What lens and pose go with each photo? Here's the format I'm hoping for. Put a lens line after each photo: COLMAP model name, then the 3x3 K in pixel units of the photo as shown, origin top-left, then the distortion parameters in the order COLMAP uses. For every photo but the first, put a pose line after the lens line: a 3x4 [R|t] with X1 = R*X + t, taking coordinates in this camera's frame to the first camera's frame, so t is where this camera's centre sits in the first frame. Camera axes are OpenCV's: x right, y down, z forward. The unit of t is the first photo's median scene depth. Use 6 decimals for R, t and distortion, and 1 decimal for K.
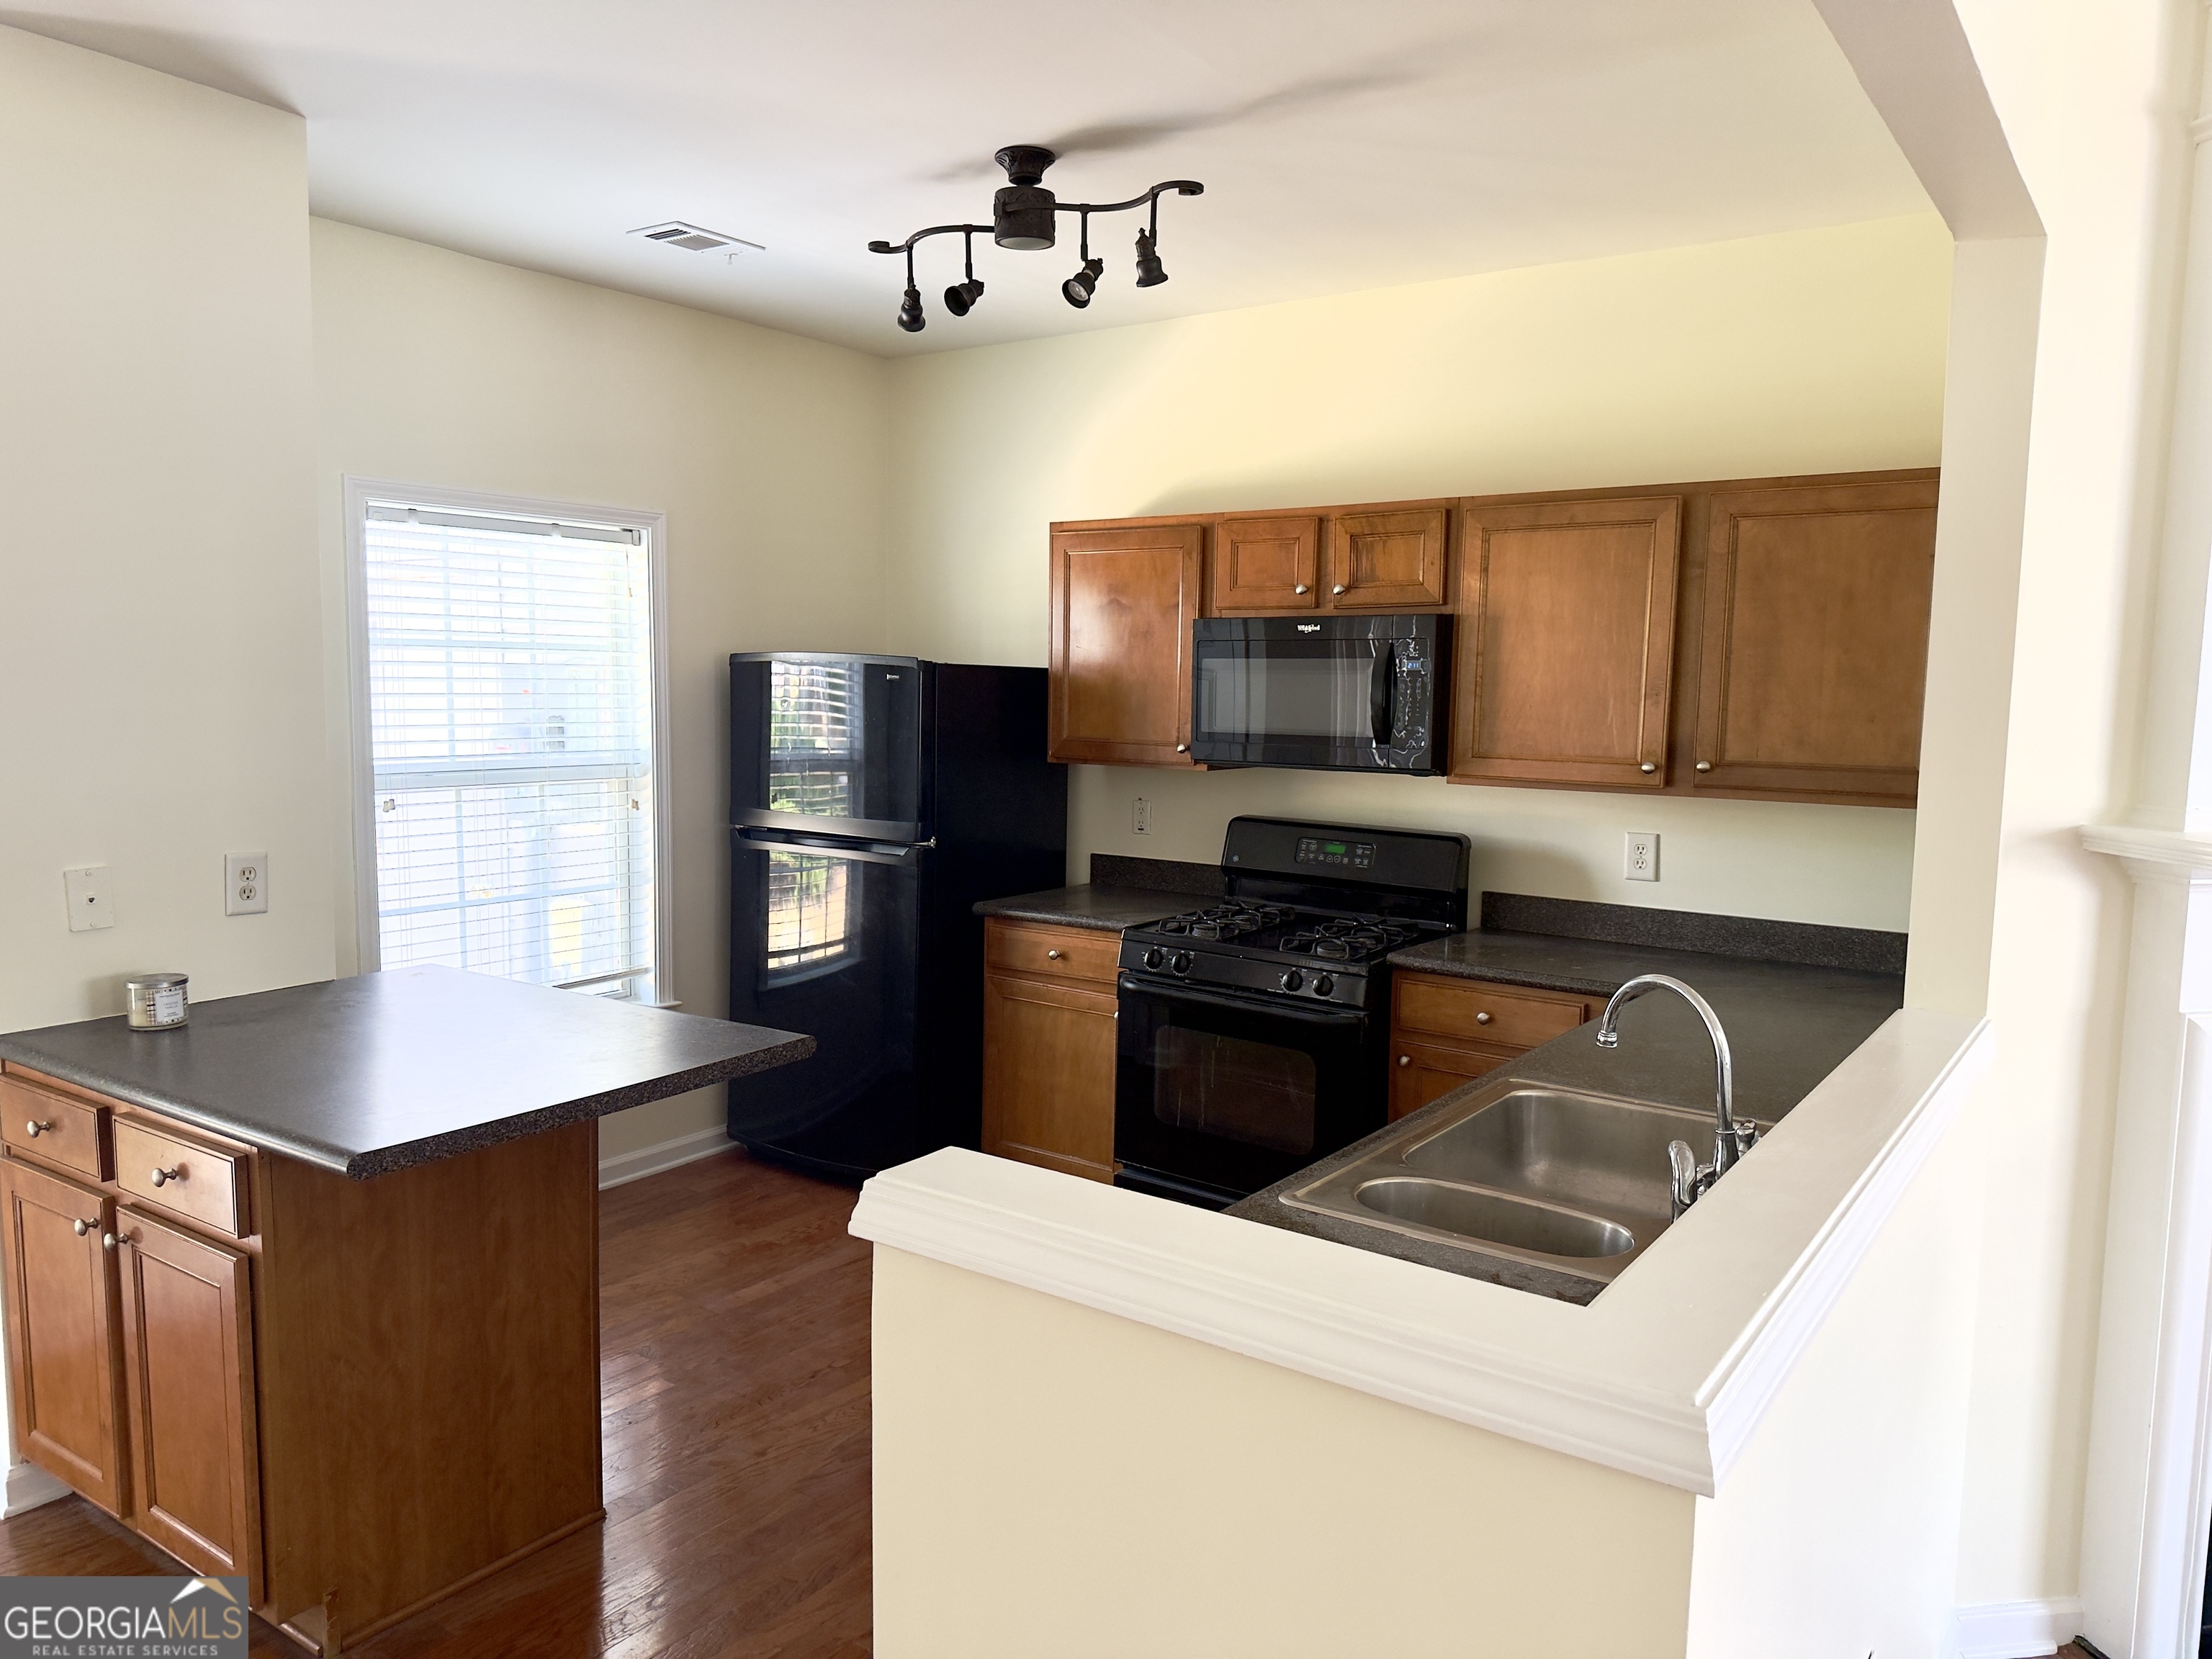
lens RADIAL K [[1546.1, 0, 1116.4], [0, 1546.1, 840.5], [0, 0, 1]] dist [0.091525, -0.130751]
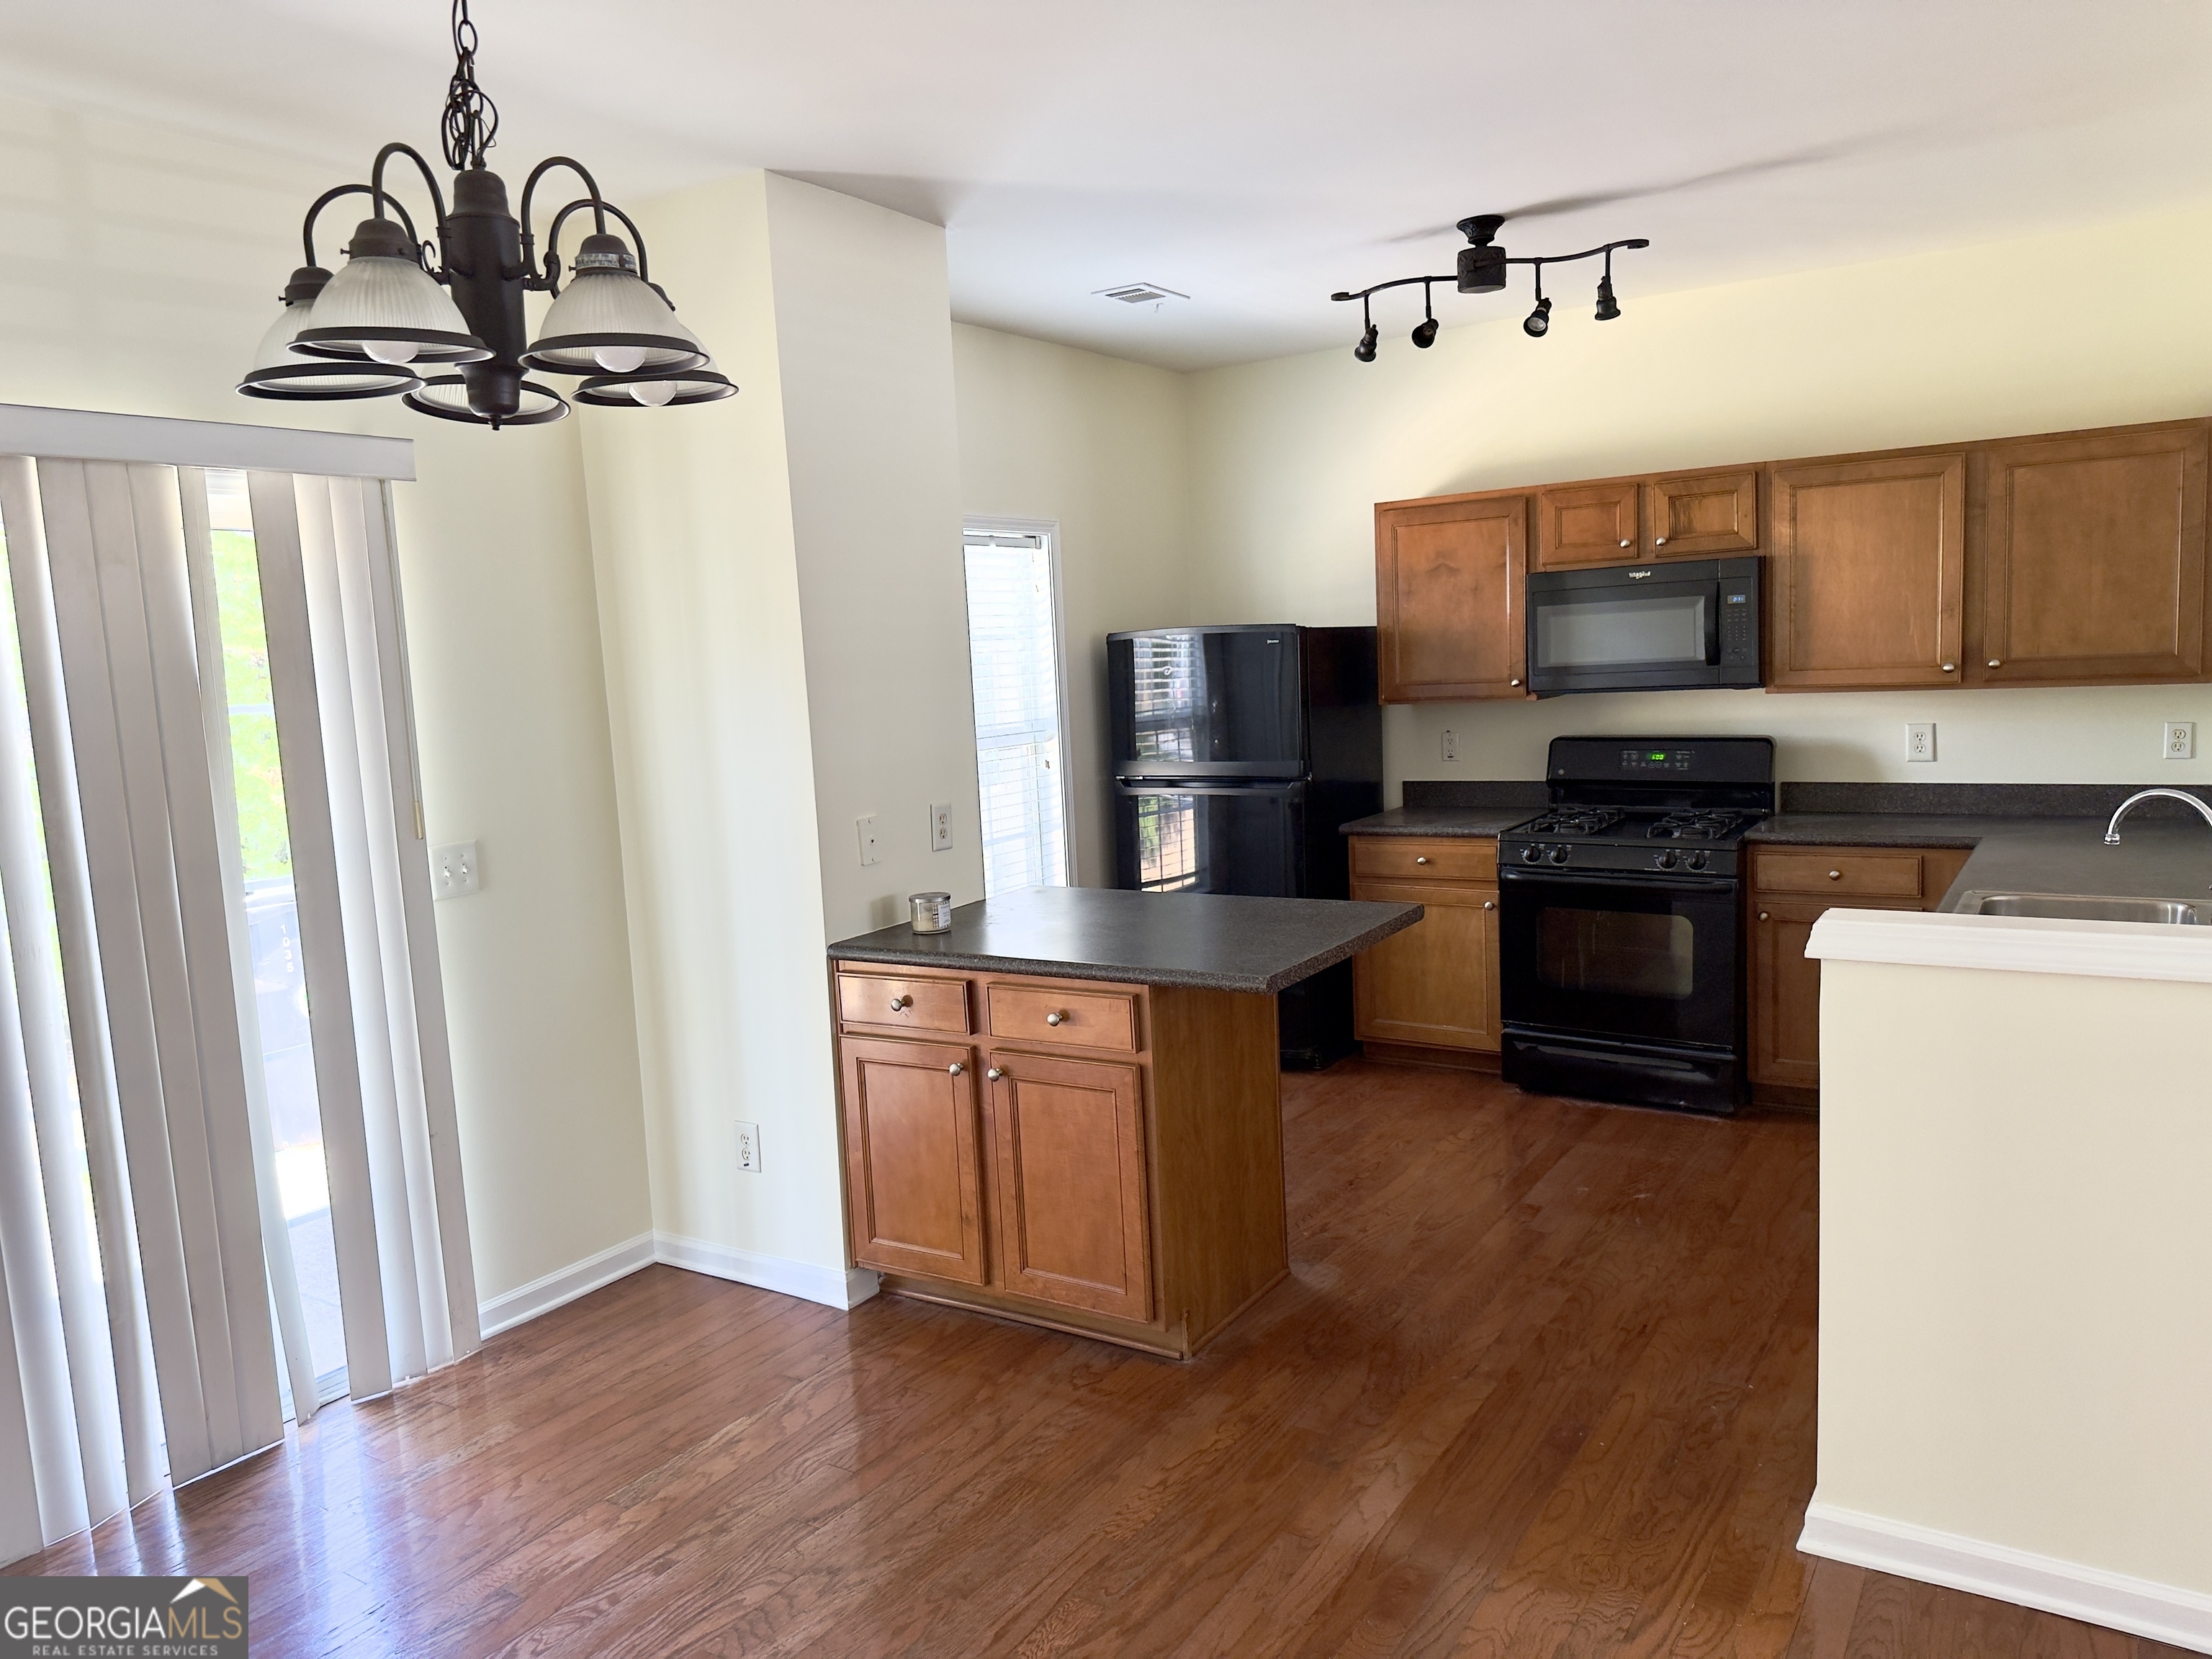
lens RADIAL K [[1549.6, 0, 1037.9], [0, 1549.6, 844.2], [0, 0, 1]] dist [-0.031050, -0.001627]
pose [[0.997521, -0.070296, -0.003126, -0.376108], [0.070343, 0.997350, 0.018594, 0.019560], [0.001811, -0.018768, 0.999822, -0.227770]]
